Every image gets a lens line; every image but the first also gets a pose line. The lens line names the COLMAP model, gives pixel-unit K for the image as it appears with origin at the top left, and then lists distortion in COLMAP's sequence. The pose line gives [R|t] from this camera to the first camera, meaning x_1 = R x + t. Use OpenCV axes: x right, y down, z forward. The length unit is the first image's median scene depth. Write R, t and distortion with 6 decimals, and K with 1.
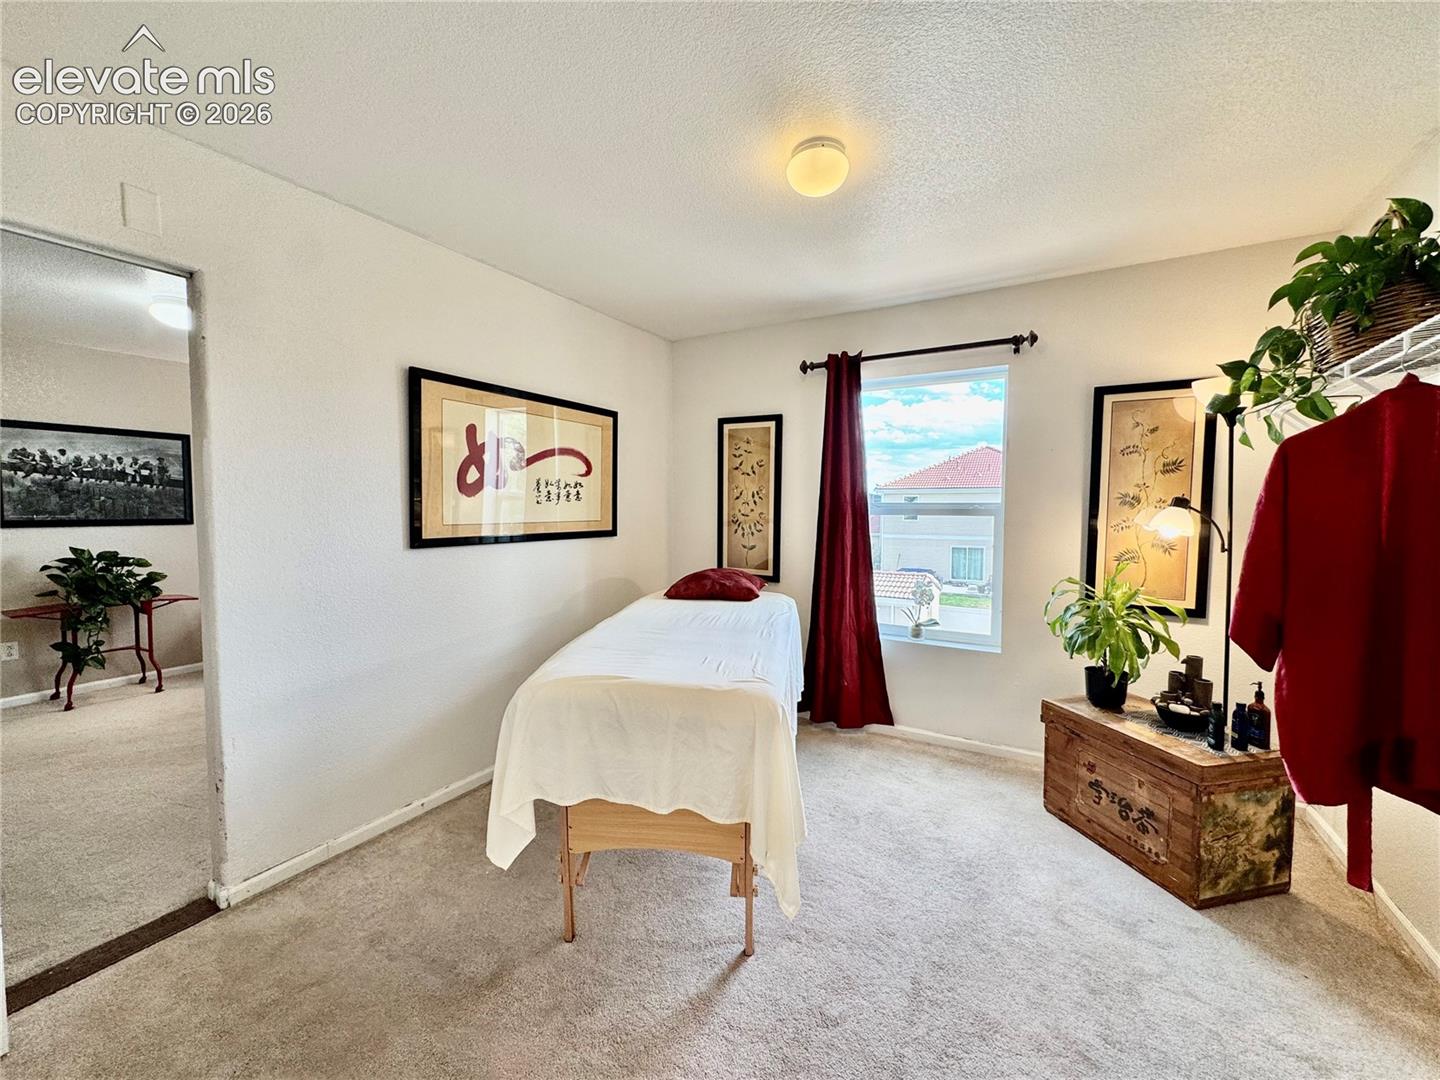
lens RADIAL K [[576.3, 0, 721.9], [0, 576.3, 540.8], [0, 0, 1]] dist [-0.002864, 0.000357]
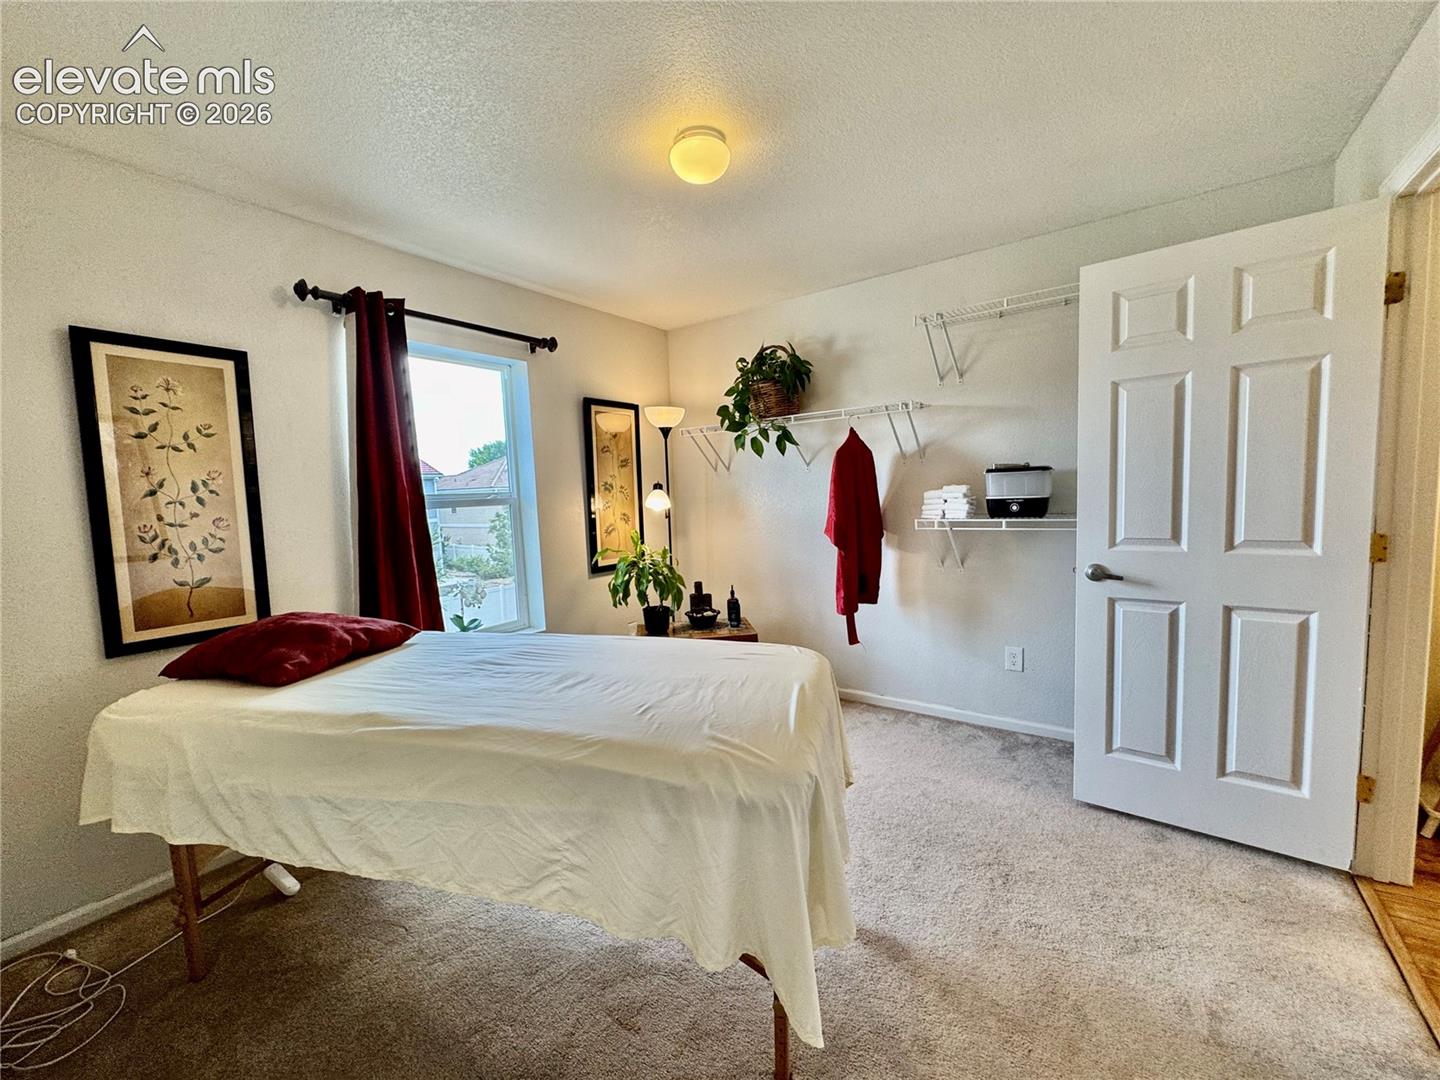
lens RADIAL K [[576.3, 0, 719.4], [0, 576.3, 540.1], [0, 0, 1]] dist [-0.002864, 0.000357]
pose [[0.094026, -0.095937, 0.990937, -0.630731], [0.098523, 0.991357, 0.086629, -0.038997], [-0.990683, 0.089484, 0.102665, 0.636055]]
